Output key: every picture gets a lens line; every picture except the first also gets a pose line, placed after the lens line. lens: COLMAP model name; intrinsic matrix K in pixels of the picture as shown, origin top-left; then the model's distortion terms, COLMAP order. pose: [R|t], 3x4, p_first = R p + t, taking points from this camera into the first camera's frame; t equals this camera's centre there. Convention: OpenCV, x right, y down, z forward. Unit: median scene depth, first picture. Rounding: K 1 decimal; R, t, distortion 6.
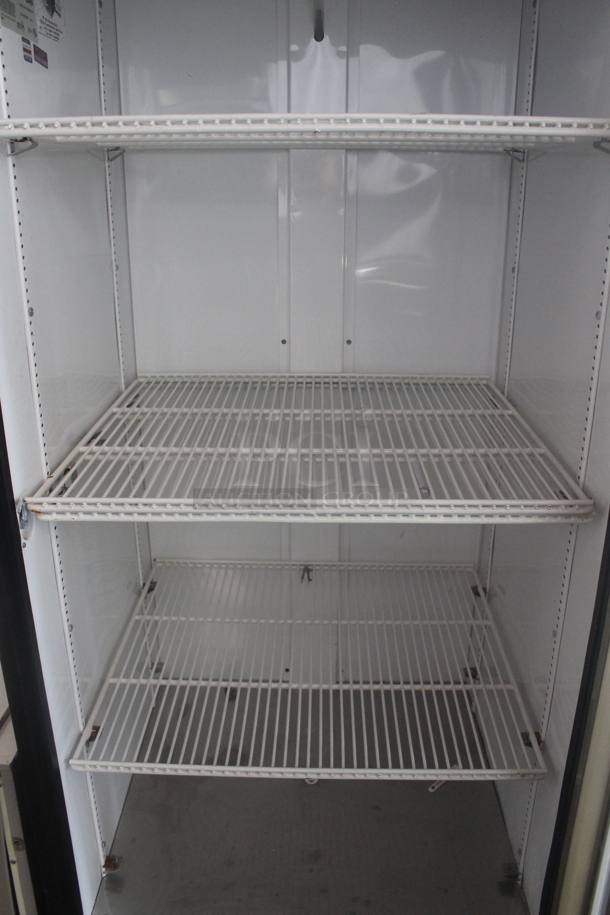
lens RADIAL K [[791.5, 0, 310.8], [0, 791.5, 457.9], [0, 0, 1]] dist [-0.147907, 0.124586]
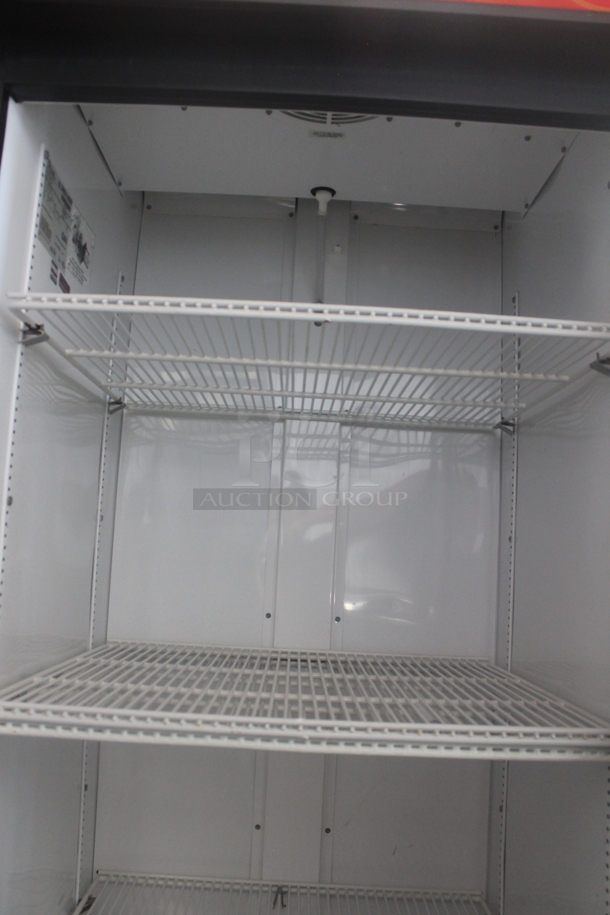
lens RADIAL K [[791.5, 0, 306.8], [0, 791.5, 456.6], [0, 0, 1]] dist [-0.147907, 0.124586]
pose [[0.998645, 0.048535, 0.018759, -0.016891], [-0.034266, 0.884722, -0.464859, 0.128000], [-0.039159, 0.463586, 0.885186, 0.092828]]
